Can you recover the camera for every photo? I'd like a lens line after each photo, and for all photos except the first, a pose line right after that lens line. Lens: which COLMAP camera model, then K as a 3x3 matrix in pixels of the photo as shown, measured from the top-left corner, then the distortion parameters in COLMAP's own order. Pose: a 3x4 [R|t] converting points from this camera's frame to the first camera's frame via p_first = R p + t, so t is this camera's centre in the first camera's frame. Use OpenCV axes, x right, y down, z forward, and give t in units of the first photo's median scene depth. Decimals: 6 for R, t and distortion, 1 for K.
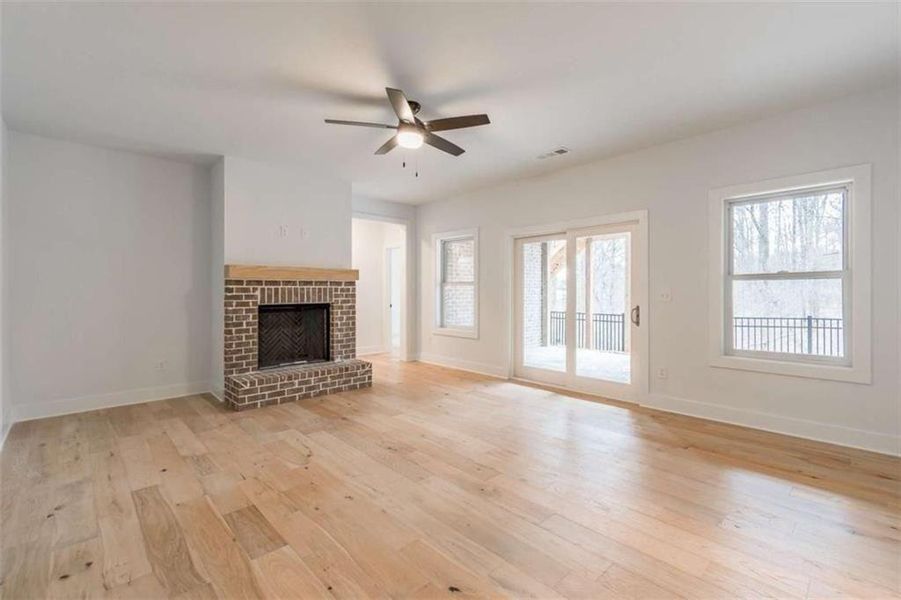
lens RADIAL K [[399.5, 0, 458.6], [0, 399.5, 298.5], [0, 0, 1]] dist [-0.001039, -0.000967]
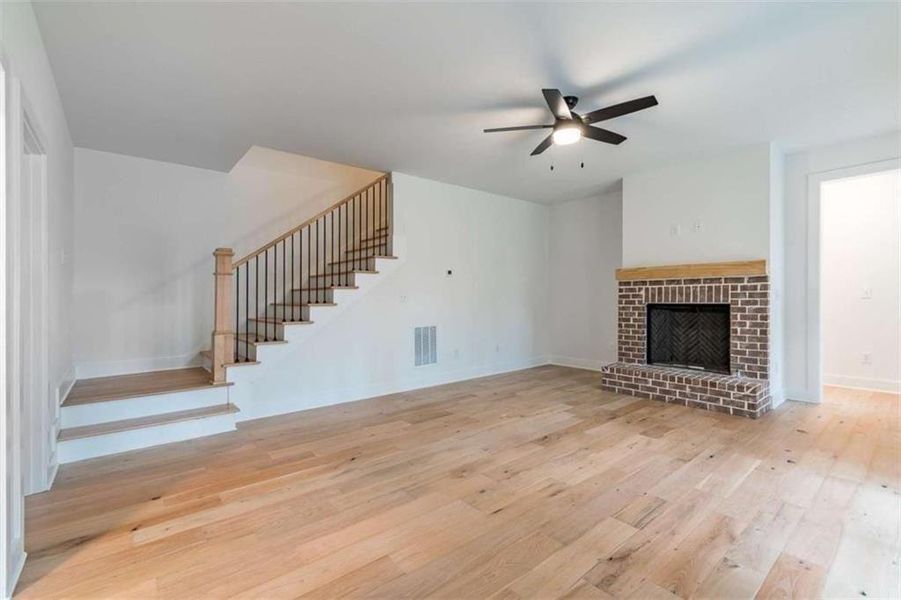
lens RADIAL K [[399.5, 0, 449.2], [0, 399.5, 295.2], [0, 0, 1]] dist [-0.001039, -0.000967]
pose [[-0.085484, 0.002432, -0.996337, 0.624552], [-0.004031, 0.999988, 0.002787, -0.007570], [0.996331, 0.004254, -0.085473, 0.564117]]
